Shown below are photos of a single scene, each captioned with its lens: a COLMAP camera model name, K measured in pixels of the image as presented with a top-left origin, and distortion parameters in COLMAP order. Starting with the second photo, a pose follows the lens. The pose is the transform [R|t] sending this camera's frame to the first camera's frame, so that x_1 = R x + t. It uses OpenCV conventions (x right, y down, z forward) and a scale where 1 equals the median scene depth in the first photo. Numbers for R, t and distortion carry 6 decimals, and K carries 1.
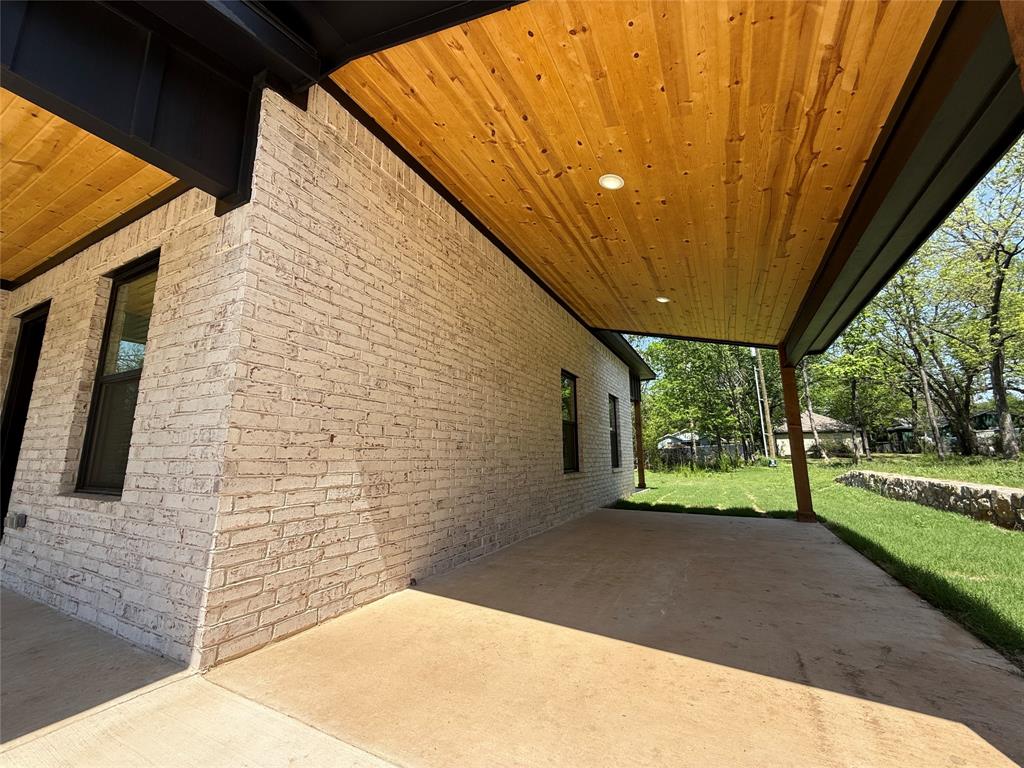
lens RADIAL K [[408.5, 0, 512.0], [0, 408.5, 384.0], [0, 0, 1]] dist [0.001133, -0.000096]
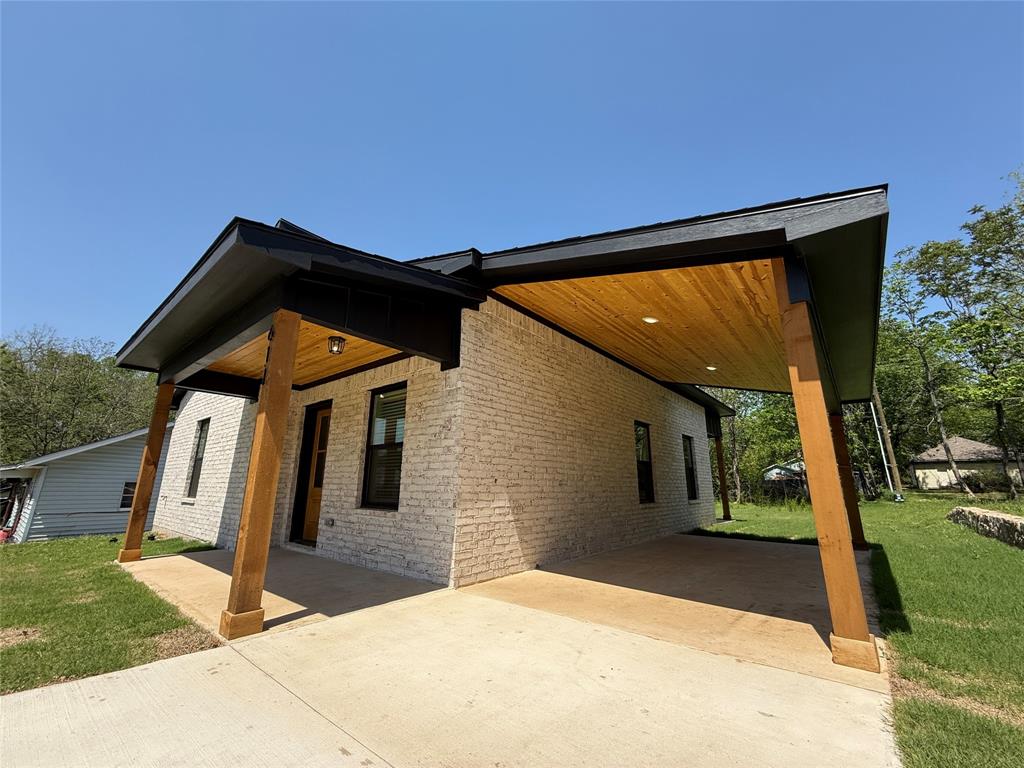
lens RADIAL K [[408.5, 0, 512.0], [0, 408.5, 384.0], [0, 0, 1]] dist [0.001133, -0.000096]
pose [[0.976877, -0.041274, -0.209778, 0.038041], [0.027016, 0.997154, -0.070386, -0.143612], [0.212086, 0.063092, 0.975212, -0.685497]]
